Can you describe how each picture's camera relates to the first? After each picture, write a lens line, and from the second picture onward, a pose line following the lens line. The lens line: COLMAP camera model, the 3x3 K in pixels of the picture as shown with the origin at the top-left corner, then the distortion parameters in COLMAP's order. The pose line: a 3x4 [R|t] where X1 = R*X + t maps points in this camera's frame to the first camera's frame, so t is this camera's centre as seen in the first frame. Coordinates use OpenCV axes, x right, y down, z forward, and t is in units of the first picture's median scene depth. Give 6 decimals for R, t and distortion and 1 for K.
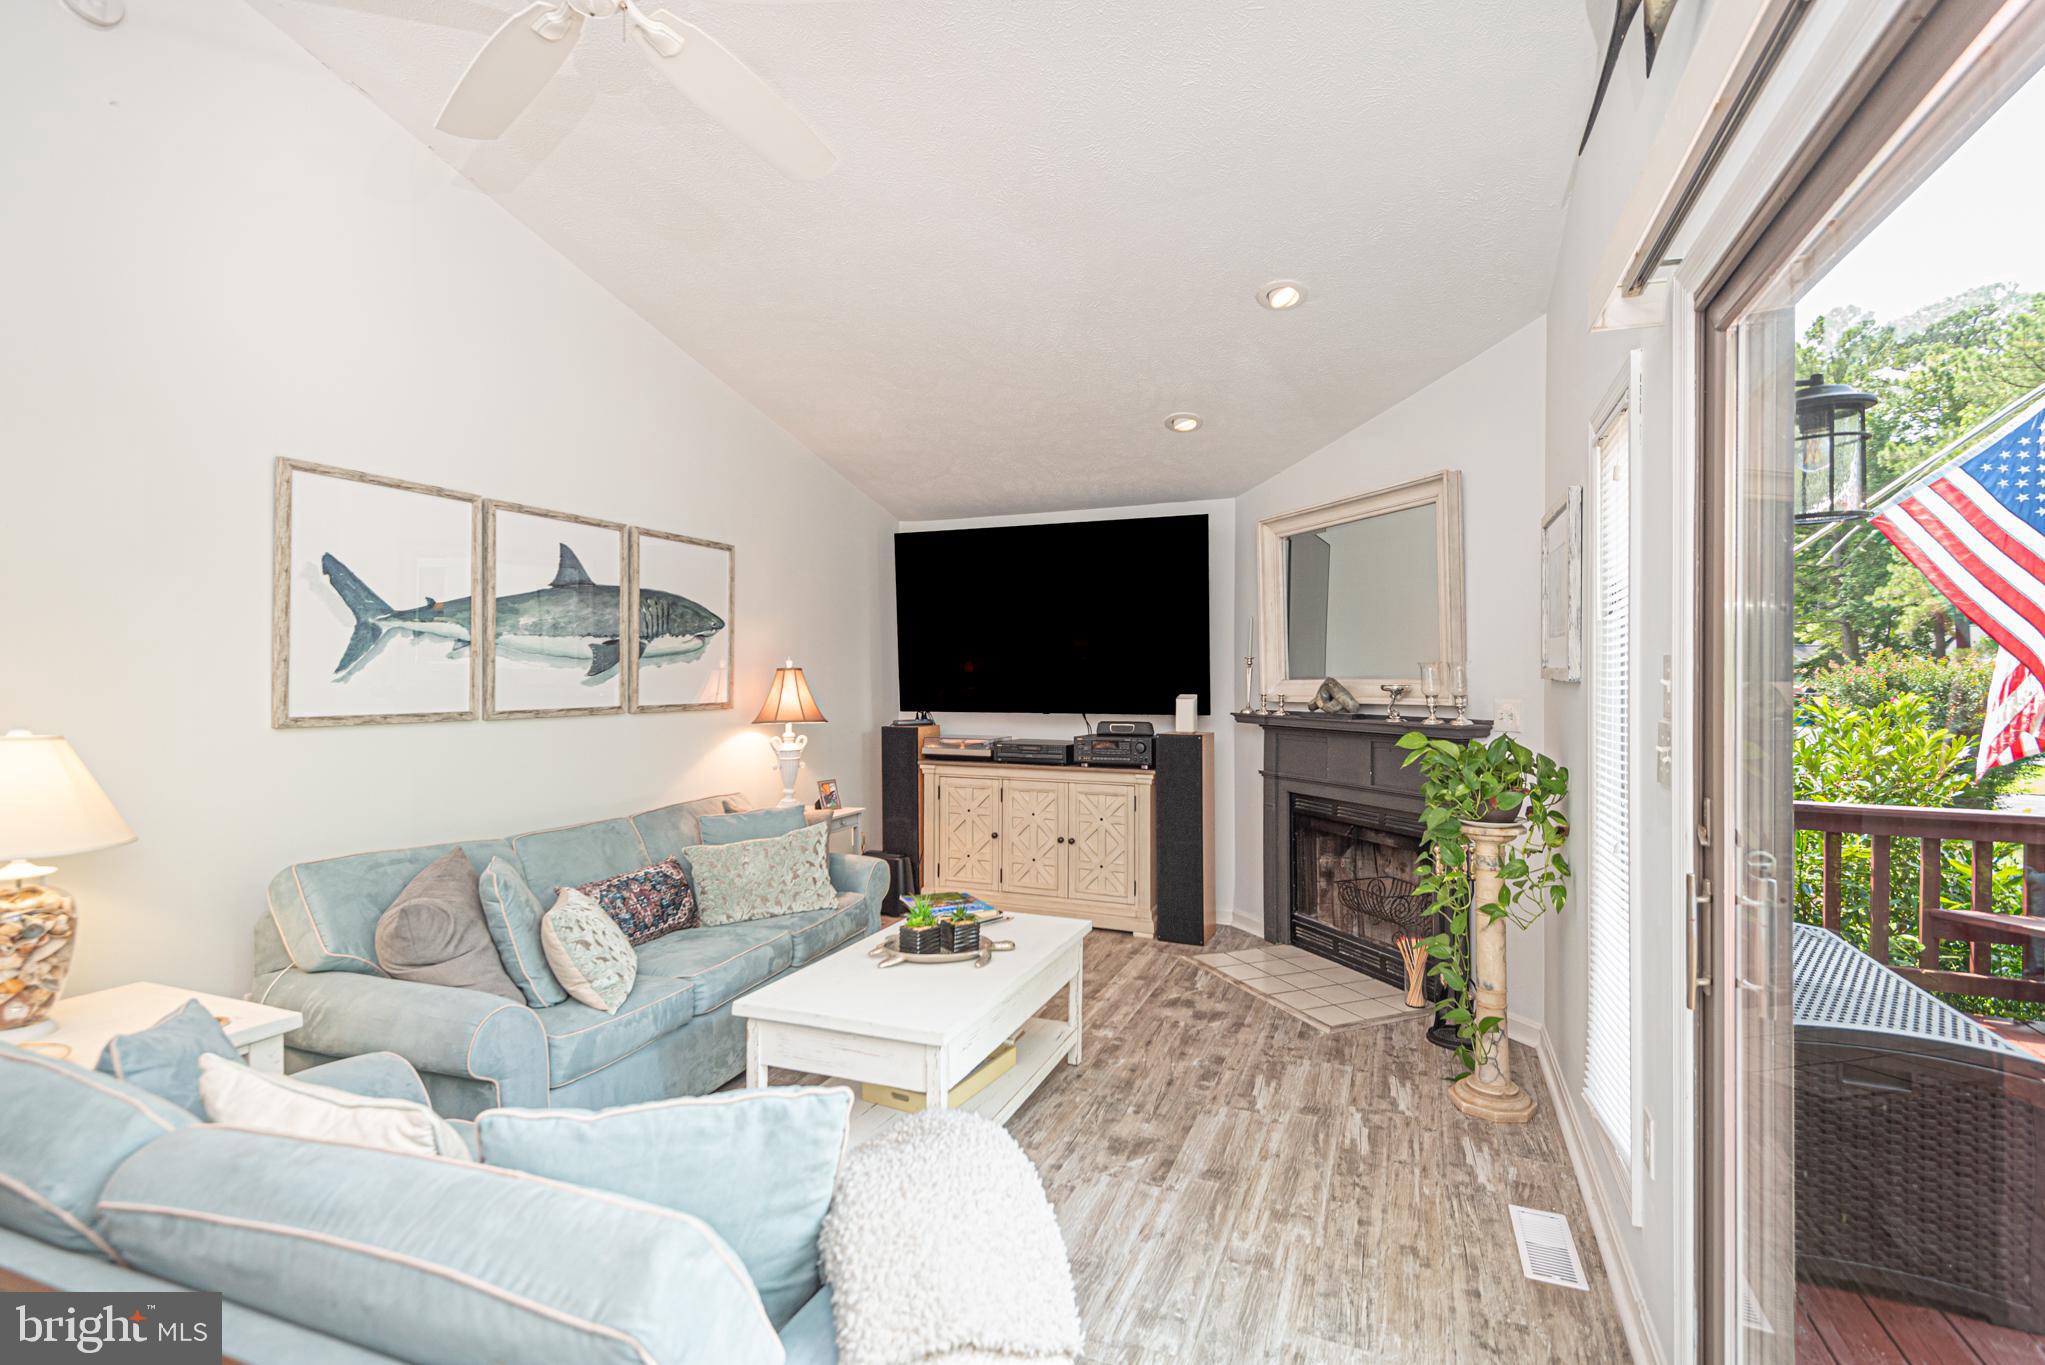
lens RADIAL K [[970.9, 0, 1013.8], [0, 970.9, 681.4], [0, 0, 1]] dist [0.041292, -0.000635]
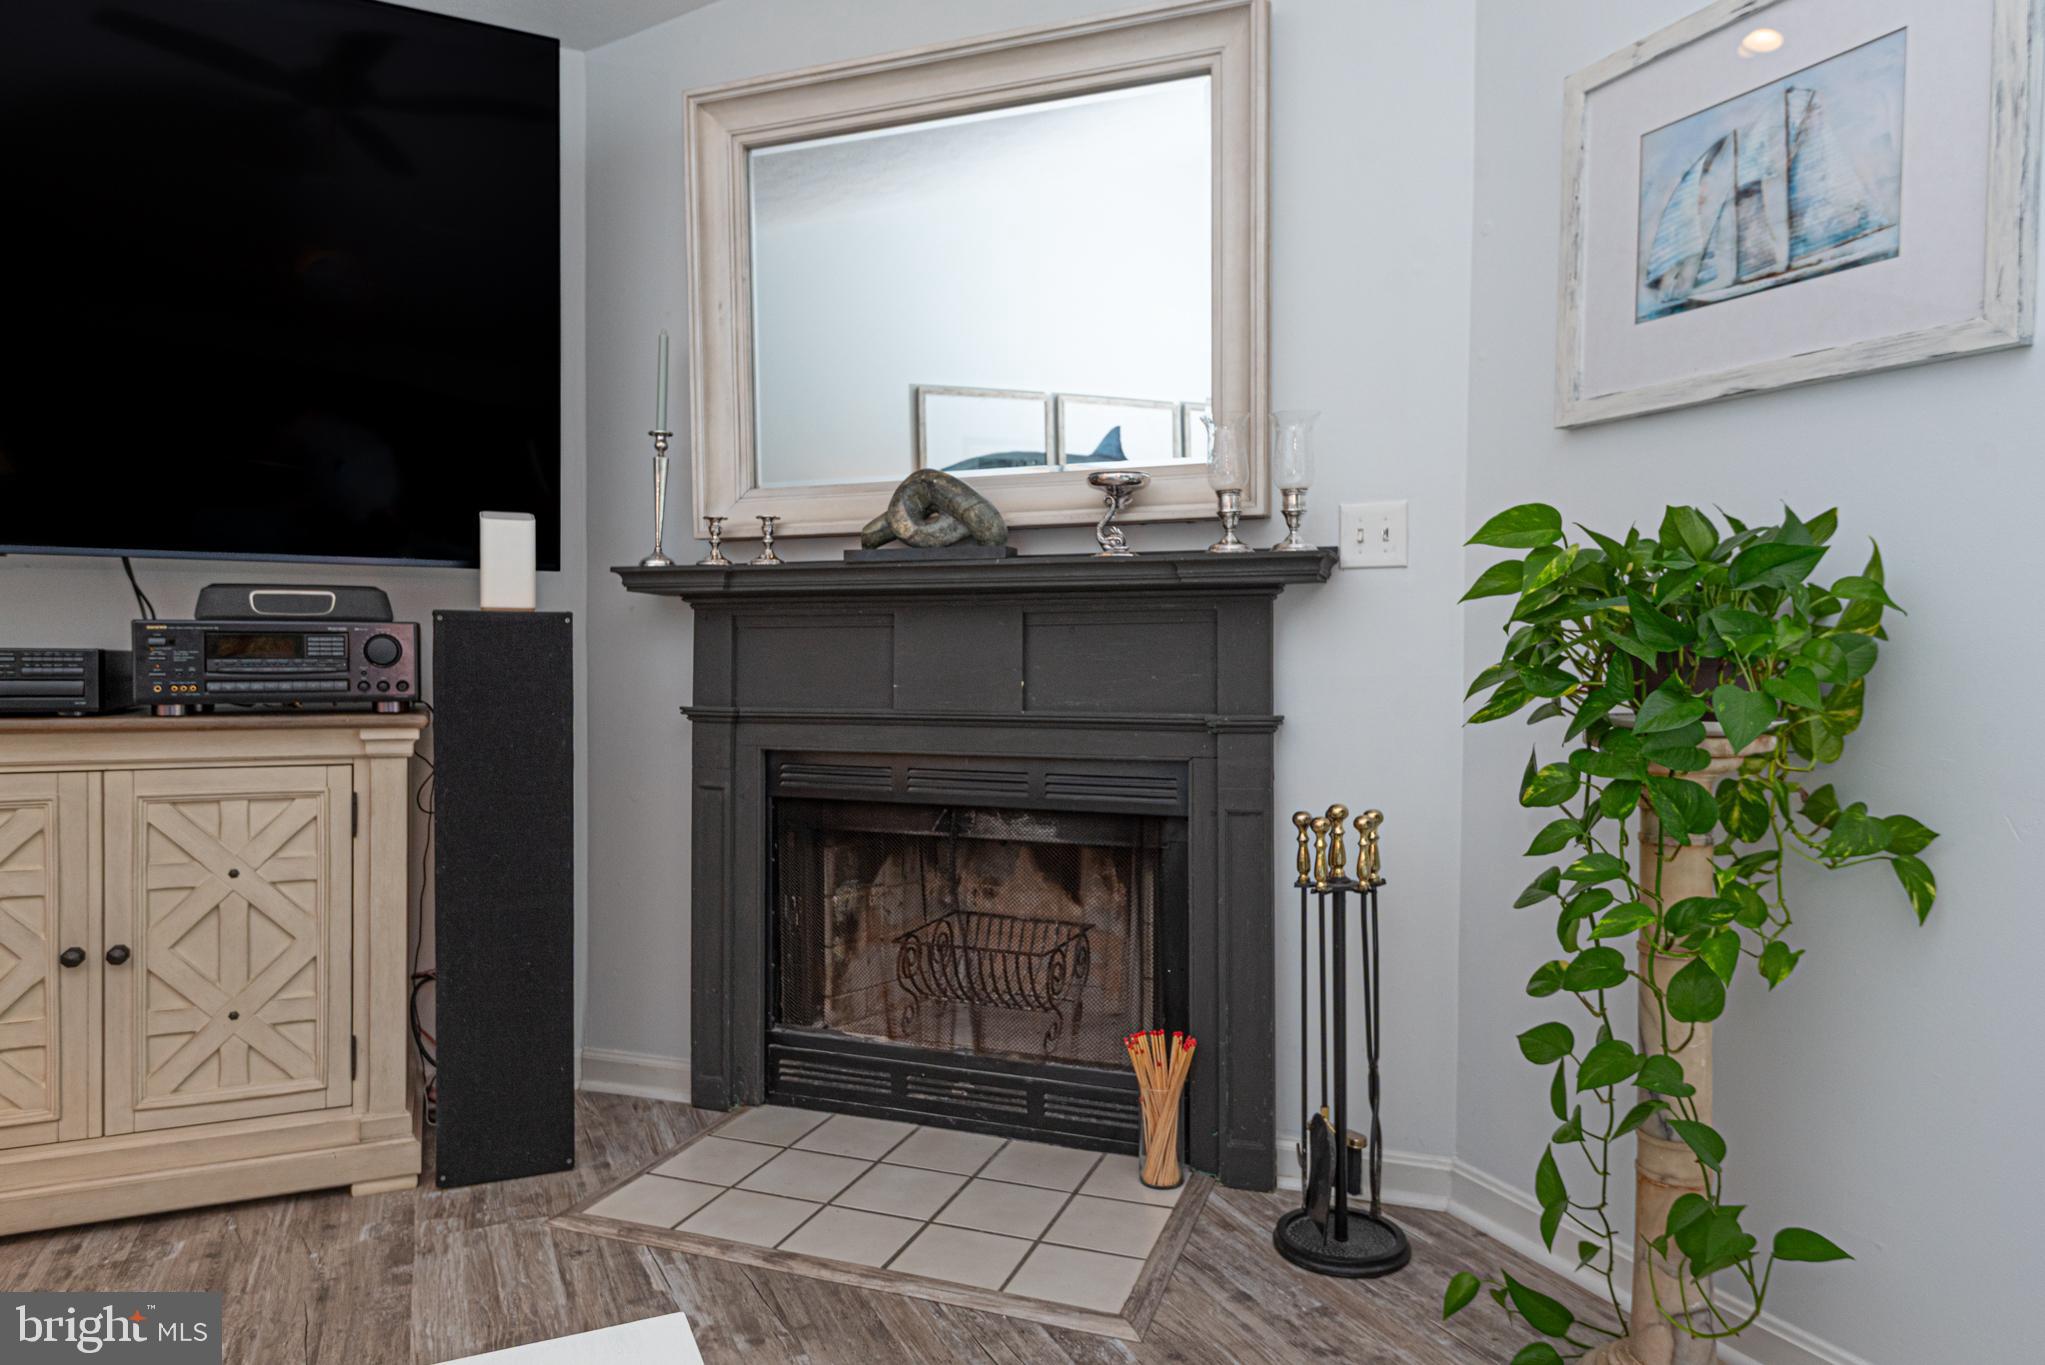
lens RADIAL K [[1270.0, 0, 1022.5], [0, 1270.0, 682.5], [0, 0, 1]] dist [0.026605, -0.000478]
pose [[0.674020, -0.013522, 0.738589, -0.054297], [0.001065, 0.999849, 0.017333, 0.074381], [-0.738712, -0.010896, 0.673933, 0.543849]]
